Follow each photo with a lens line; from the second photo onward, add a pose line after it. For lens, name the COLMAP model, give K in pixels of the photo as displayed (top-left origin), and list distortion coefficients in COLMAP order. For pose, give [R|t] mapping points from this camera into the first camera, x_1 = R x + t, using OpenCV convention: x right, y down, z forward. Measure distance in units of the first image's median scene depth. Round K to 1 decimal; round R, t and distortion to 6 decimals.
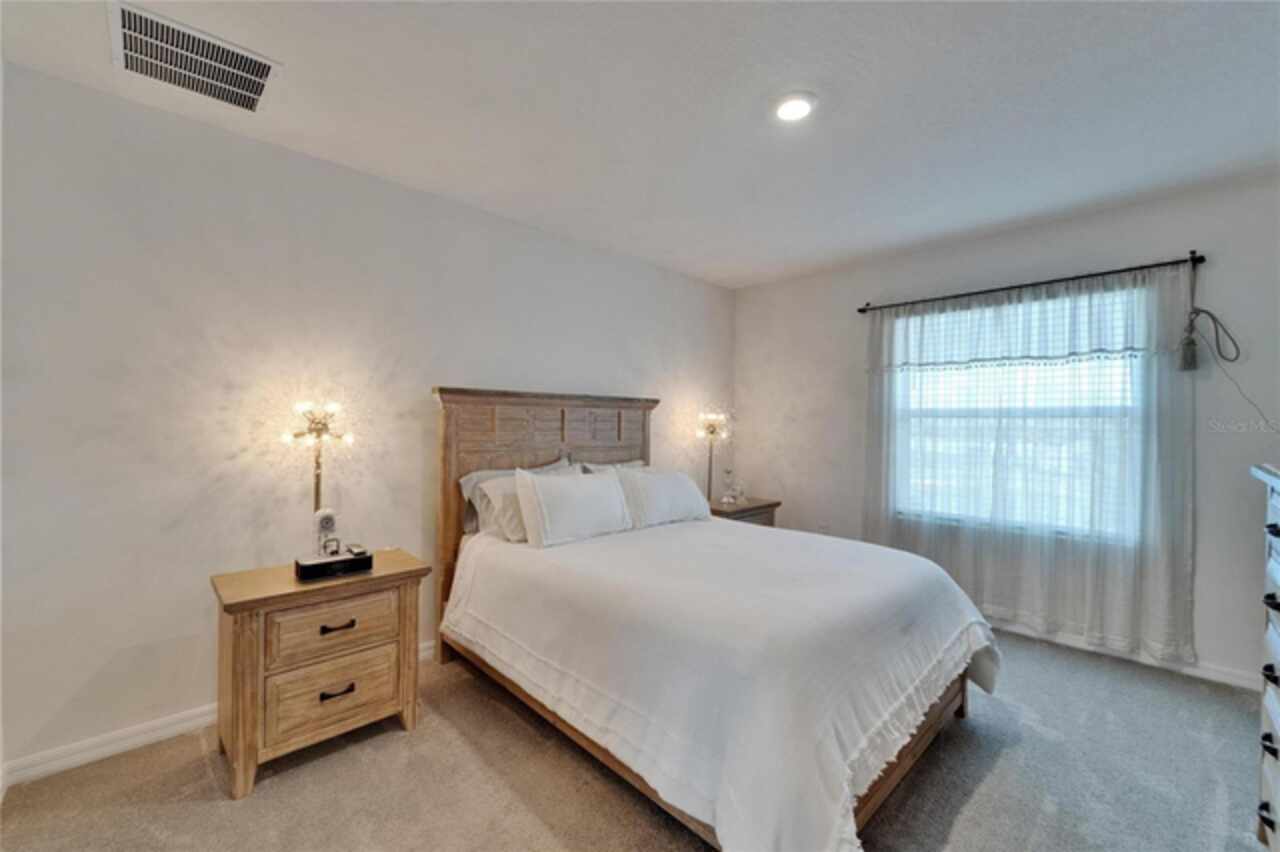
lens RADIAL K [[533.9, 0, 633.4], [0, 533.9, 421.5], [0, 0, 1]] dist [0.000693, -0.000301]
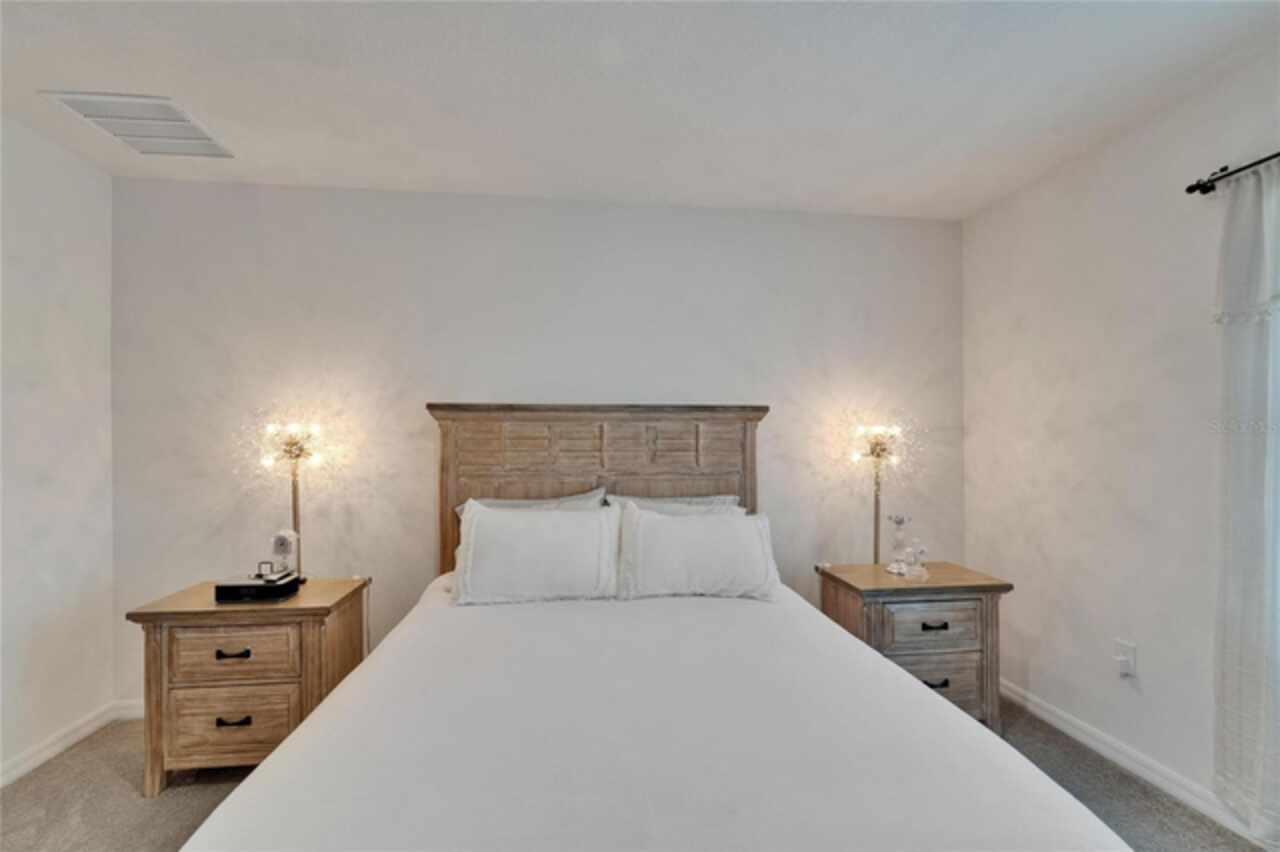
lens RADIAL K [[533.9, 0, 640.6], [0, 533.9, 432.7], [0, 0, 1]] dist [0.000693, -0.000301]
pose [[0.785719, -0.017318, -0.618341, 0.432911], [0.009527, 0.999828, -0.015897, 0.002502], [0.618510, 0.006600, 0.785749, 0.468617]]
